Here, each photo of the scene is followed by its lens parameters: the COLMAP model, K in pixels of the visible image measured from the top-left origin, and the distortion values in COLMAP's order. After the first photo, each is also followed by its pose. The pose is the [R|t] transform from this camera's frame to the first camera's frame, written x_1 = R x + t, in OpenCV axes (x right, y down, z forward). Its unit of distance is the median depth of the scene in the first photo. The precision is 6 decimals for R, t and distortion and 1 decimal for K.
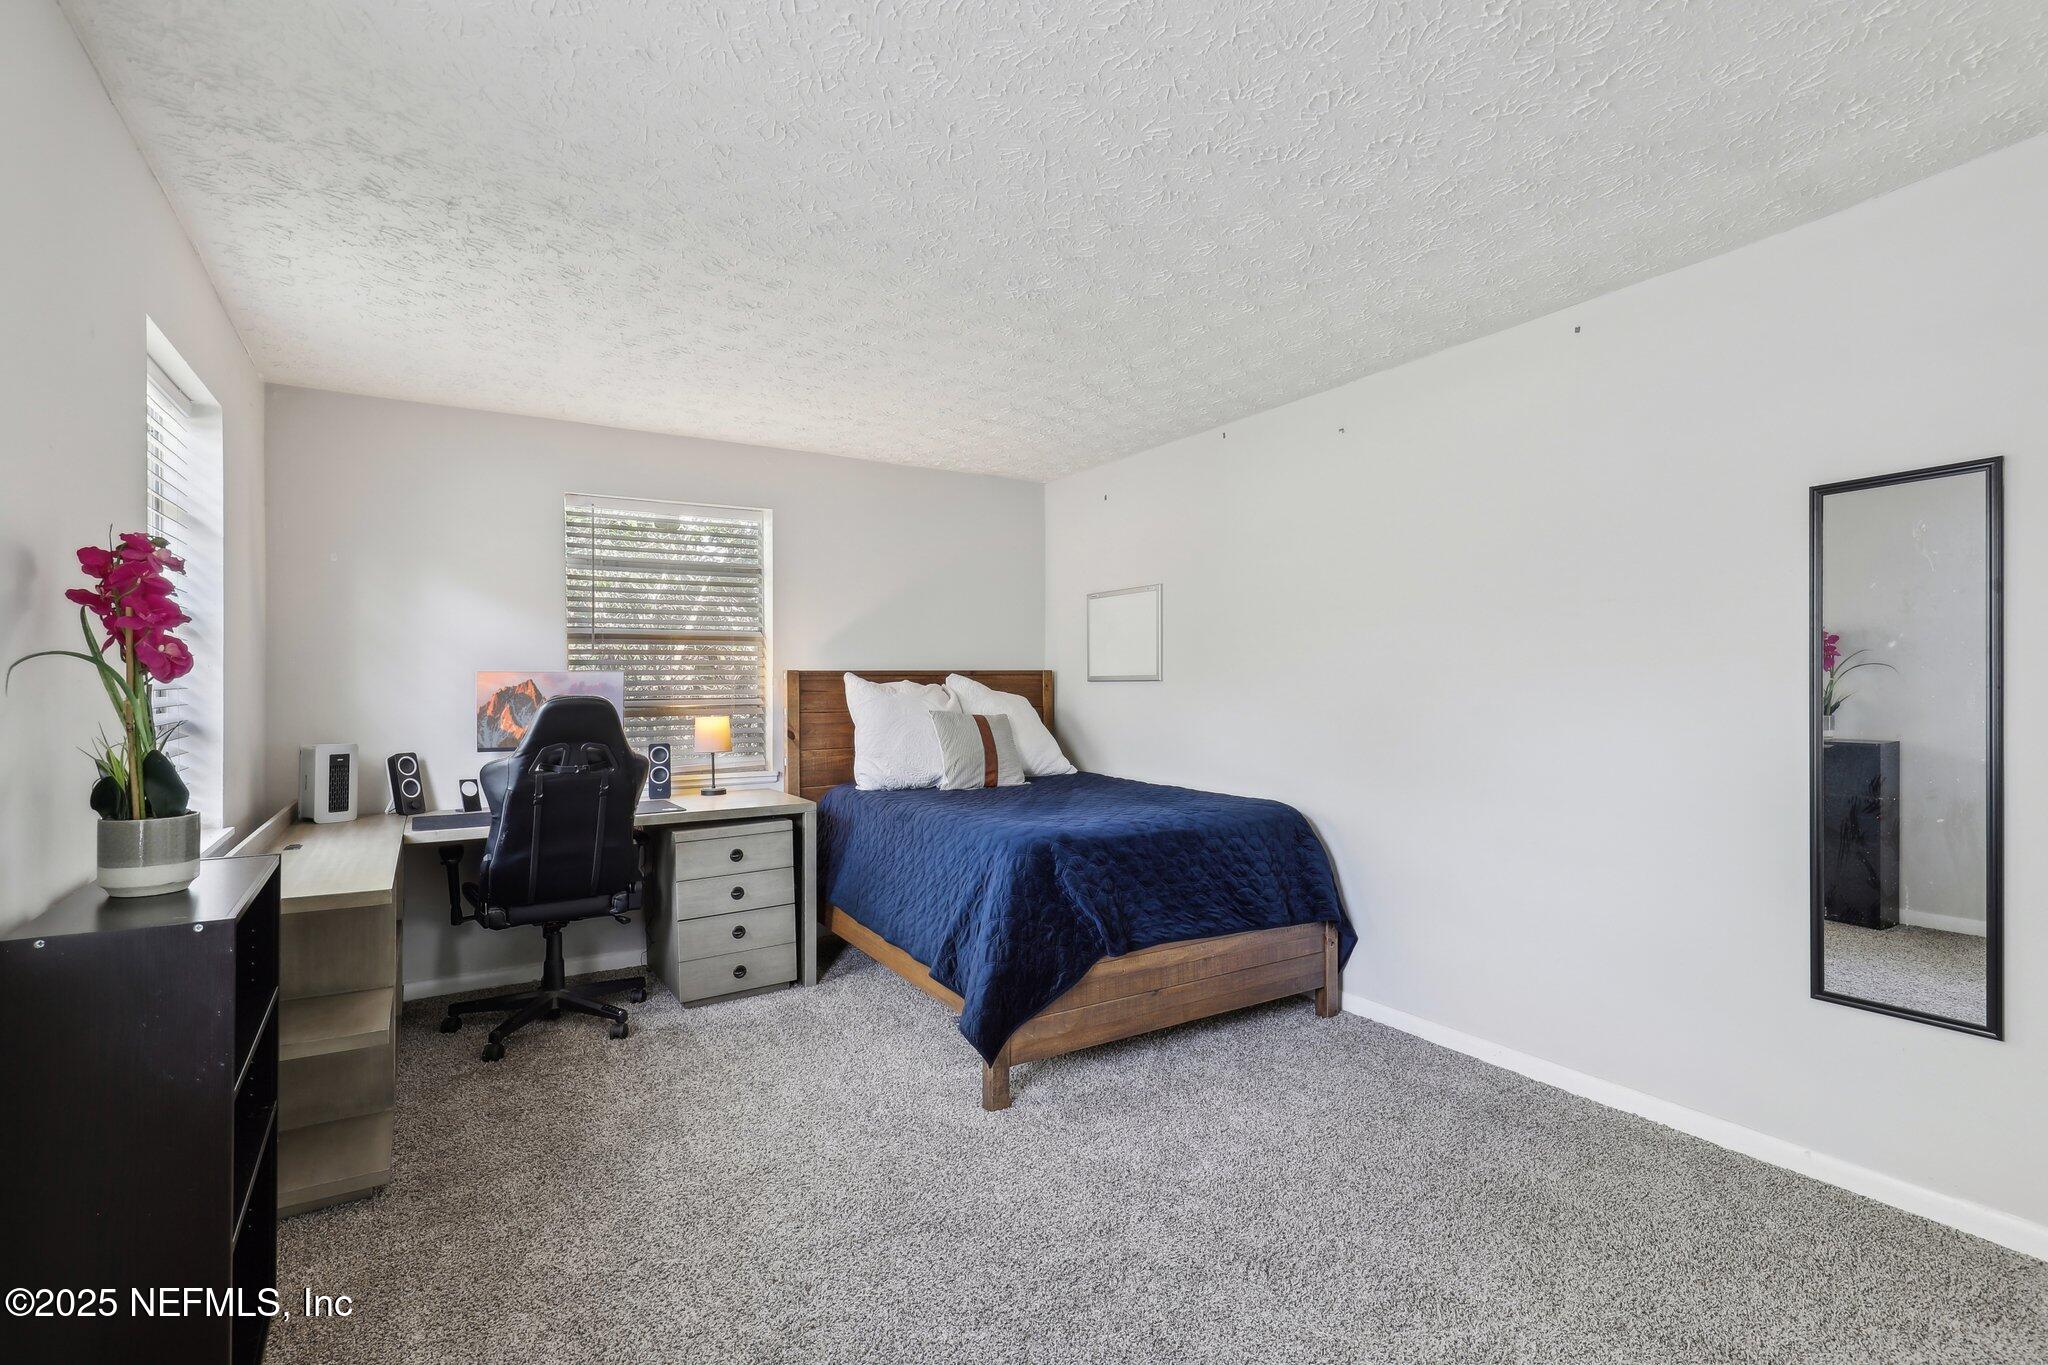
lens RADIAL K [[944.1, 0, 1024.9], [0, 944.1, 682.6], [0, 0, 1]] dist [0.000948, -0.000440]
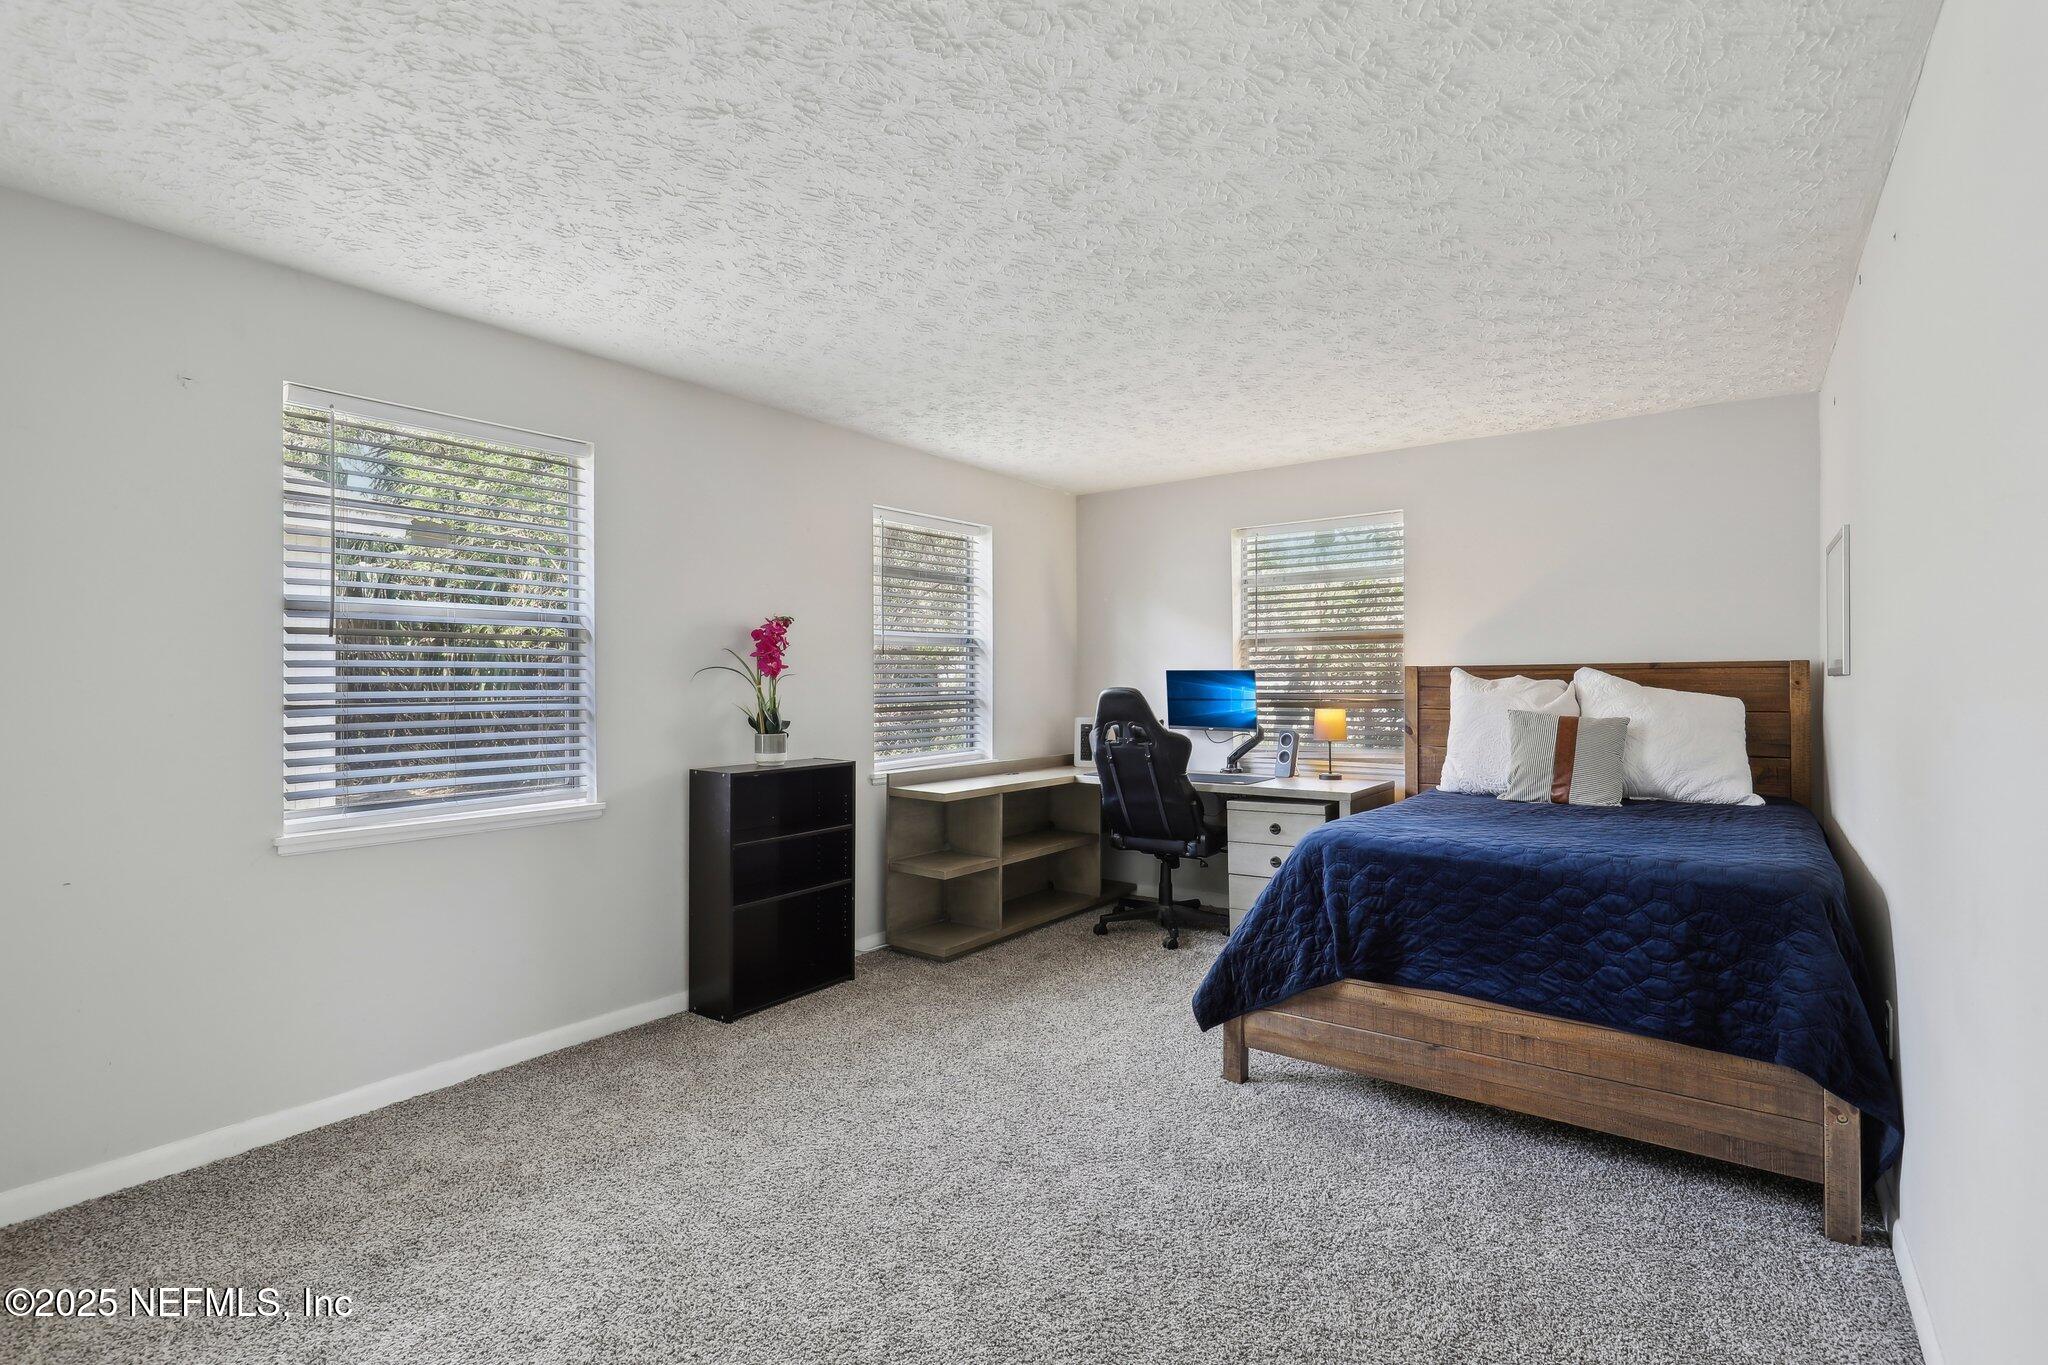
lens RADIAL K [[944.1, 0, 1026.4], [0, 944.1, 683.1], [0, 0, 1]] dist [0.000948, -0.000440]
pose [[0.378378, 0.003789, -0.925643, 0.700915], [-0.000274, 0.999992, 0.003981, 0.001426], [0.925651, -0.001252, 0.378376, 0.312573]]
